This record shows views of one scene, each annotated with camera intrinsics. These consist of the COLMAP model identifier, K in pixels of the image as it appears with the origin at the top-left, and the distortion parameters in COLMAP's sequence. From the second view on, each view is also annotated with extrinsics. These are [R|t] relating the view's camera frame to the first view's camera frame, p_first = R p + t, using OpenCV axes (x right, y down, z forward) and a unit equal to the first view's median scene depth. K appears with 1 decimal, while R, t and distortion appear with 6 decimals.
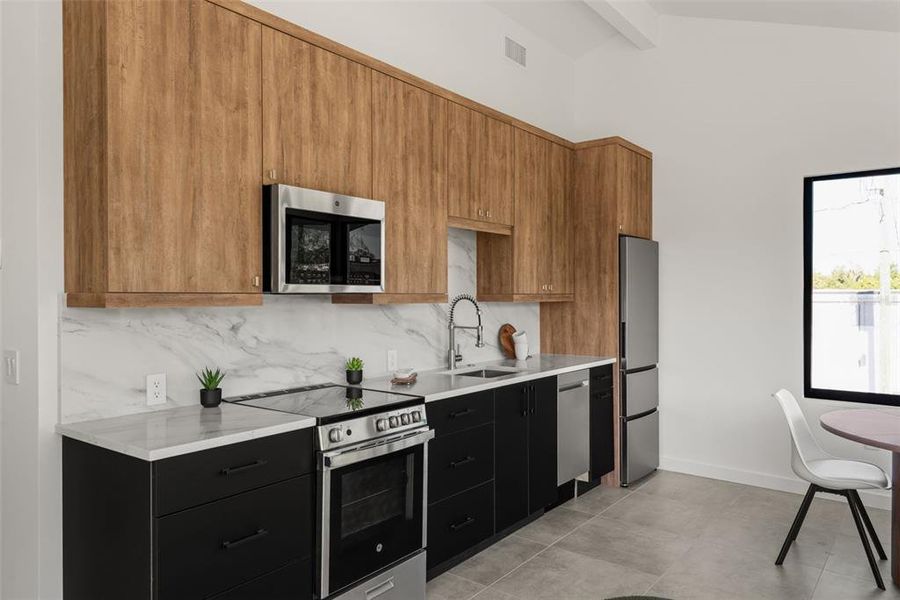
lens RADIAL K [[625.2, 0, 444.4], [0, 625.2, 296.8], [0, 0, 1]] dist [0.031284, -0.005050]
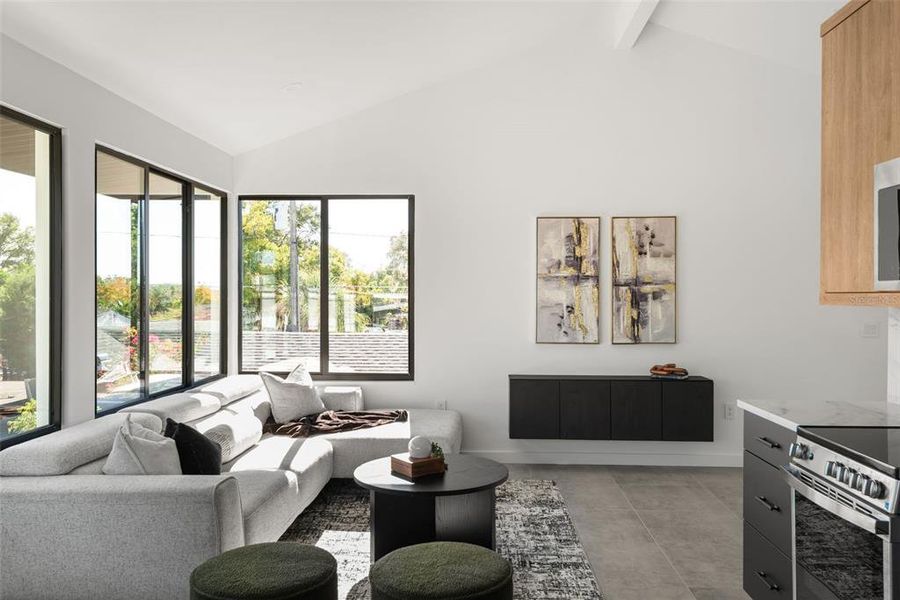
lens RADIAL K [[723.1, 0, 451.9], [0, 723.1, 300.1], [0, 0, 1]] dist [0.025481, -0.011014]
pose [[-0.817753, -0.001855, -0.575566, 0.592945], [-0.007334, 0.999947, 0.007197, 0.002027], [0.575523, 0.010106, -0.817723, 1.117220]]
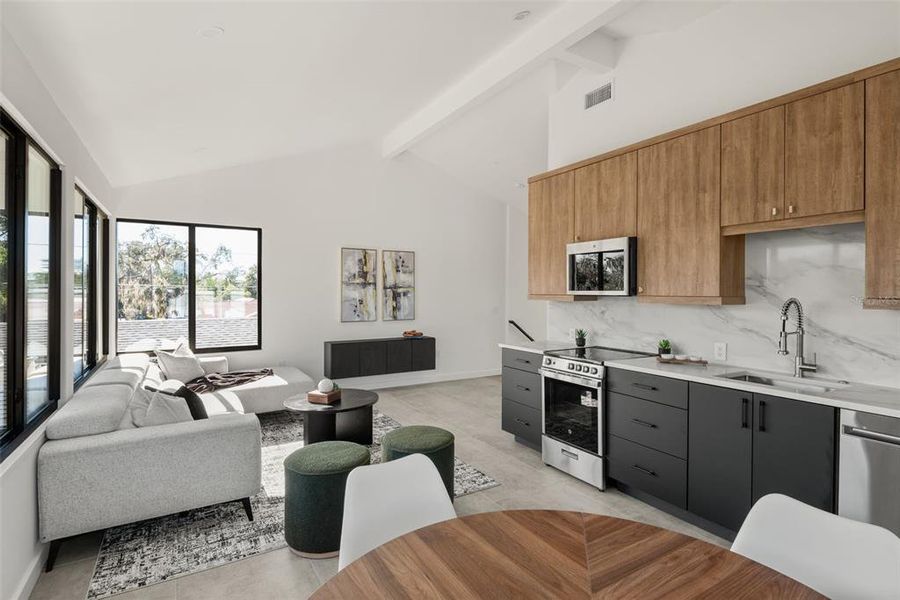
lens RADIAL K [[447.9, 0, 457.9], [0, 447.9, 292.0], [0, 0, 1]] dist [0.010707, -0.004829]
pose [[-0.351603, -0.005013, -0.936136, 0.979099], [-0.009712, 0.999951, -0.001706, -0.007710], [0.936099, 0.008492, -0.351635, 0.895449]]
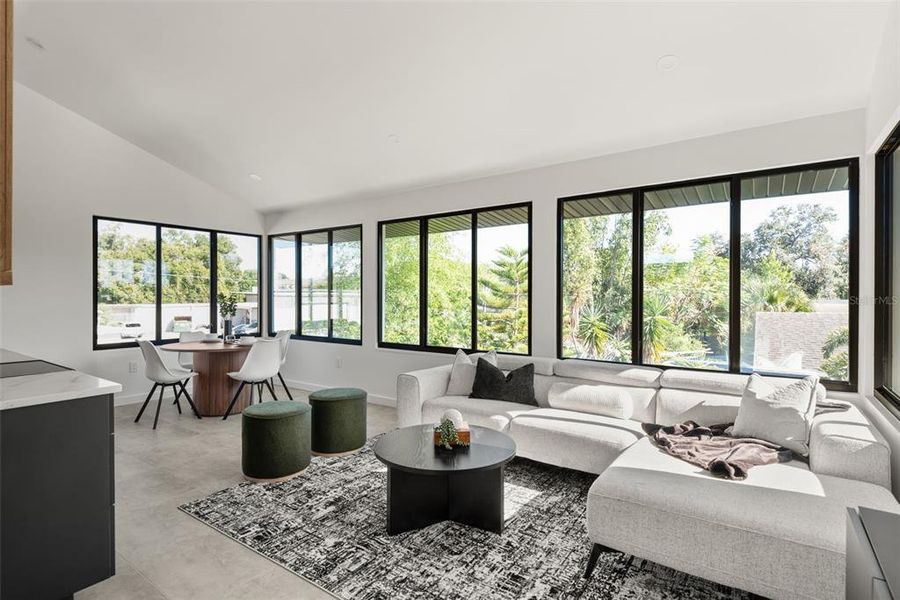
lens RADIAL K [[447.9, 0, 454.7], [0, 447.9, 296.9], [0, 0, 1]] dist [0.010707, -0.004829]
pose [[-0.047103, -0.005319, 0.998876, -0.846524], [0.001957, 0.999983, 0.005417, 0.022850], [-0.998888, 0.002210, -0.047092, 0.161785]]
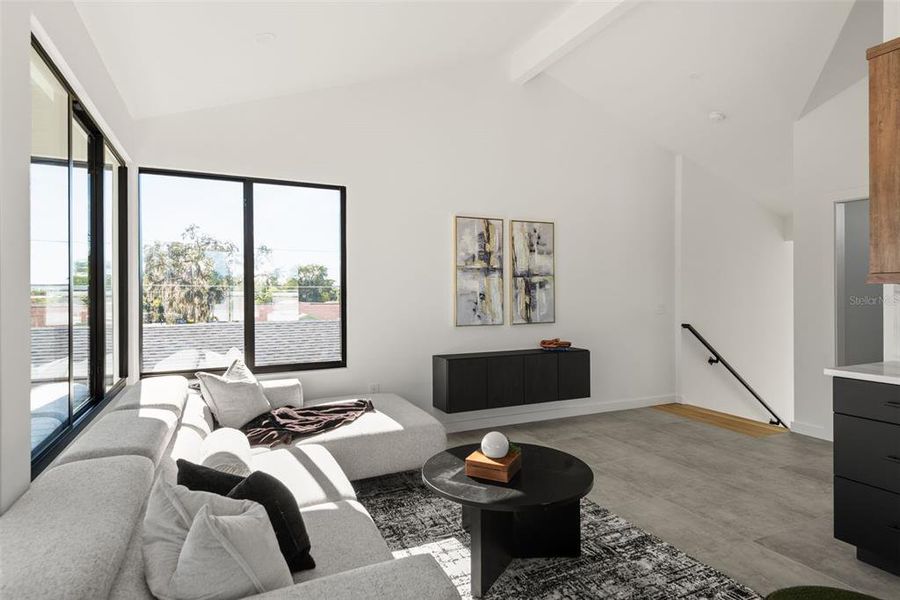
lens RADIAL K [[490.0, 0, 456.5], [0, 490.0, 292.4], [0, 0, 1]] dist [0.026726, -0.006631]
pose [[-0.449036, -0.003755, -0.893506, 0.629451], [-0.002443, 0.999993, -0.002975, 0.028206], [0.893510, 0.000847, -0.449042, 0.402726]]
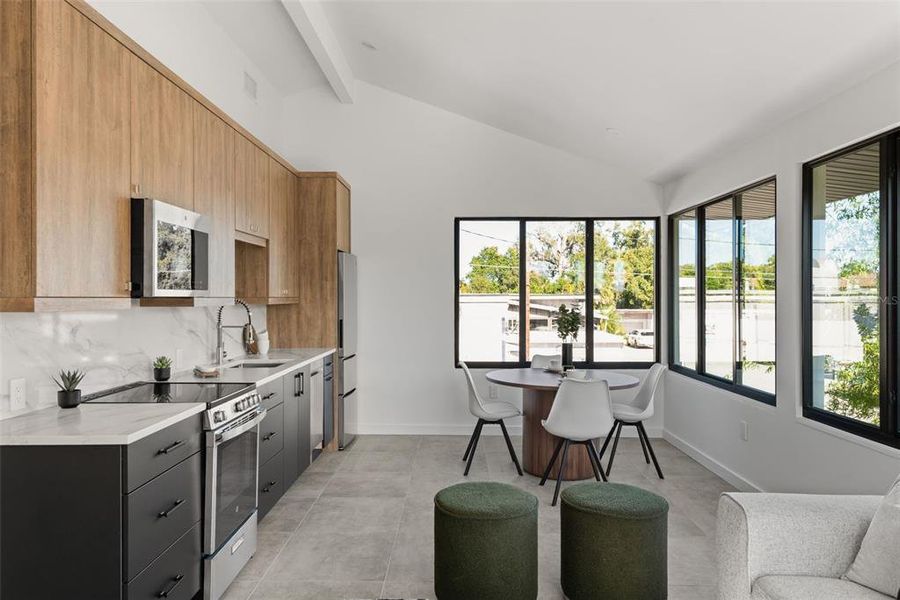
lens RADIAL K [[599.0, 0, 448.9], [0, 599.0, 296.3], [0, 0, 1]] dist [0.006861, 0.000251]
pose [[0.797470, -0.000133, 0.603359, -0.366873], [0.003248, 0.999986, -0.004072, -0.001045], [-0.603350, 0.005207, 0.797460, -0.125023]]
